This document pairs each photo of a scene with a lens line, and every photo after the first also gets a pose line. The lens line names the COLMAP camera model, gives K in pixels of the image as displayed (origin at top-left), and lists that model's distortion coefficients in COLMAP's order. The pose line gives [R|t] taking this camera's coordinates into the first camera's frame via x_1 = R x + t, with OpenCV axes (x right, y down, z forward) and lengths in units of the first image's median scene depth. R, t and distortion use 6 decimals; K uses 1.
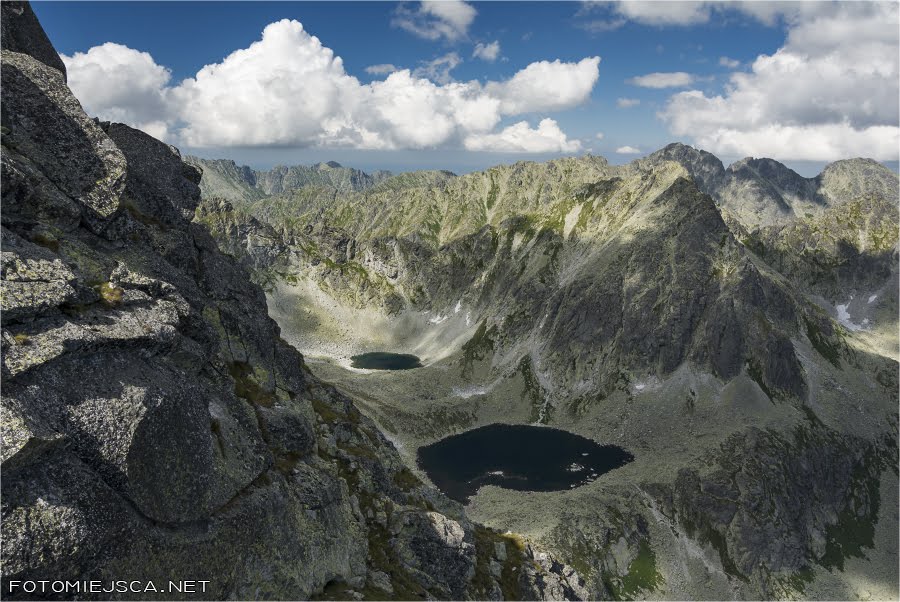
lens RADIAL K [[719.6, 0, 450.0], [0, 719.6, 301.0], [0, 0, 1]] dist [-0.151963, 0.109456]
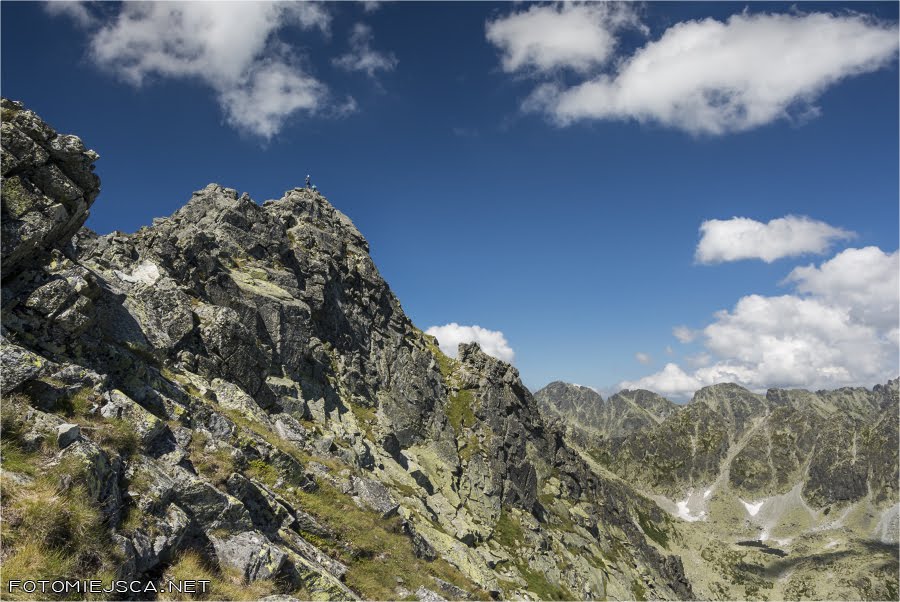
lens RADIAL K [[719.6, 0, 450.0], [0, 719.6, 301.0], [0, 0, 1]] dist [-0.151963, 0.109456]
pose [[0.990481, -0.028235, 0.134725, 0.056227], [0.072859, 0.937930, -0.339085, 0.070258], [-0.116788, 0.345673, 0.931059, -0.156049]]
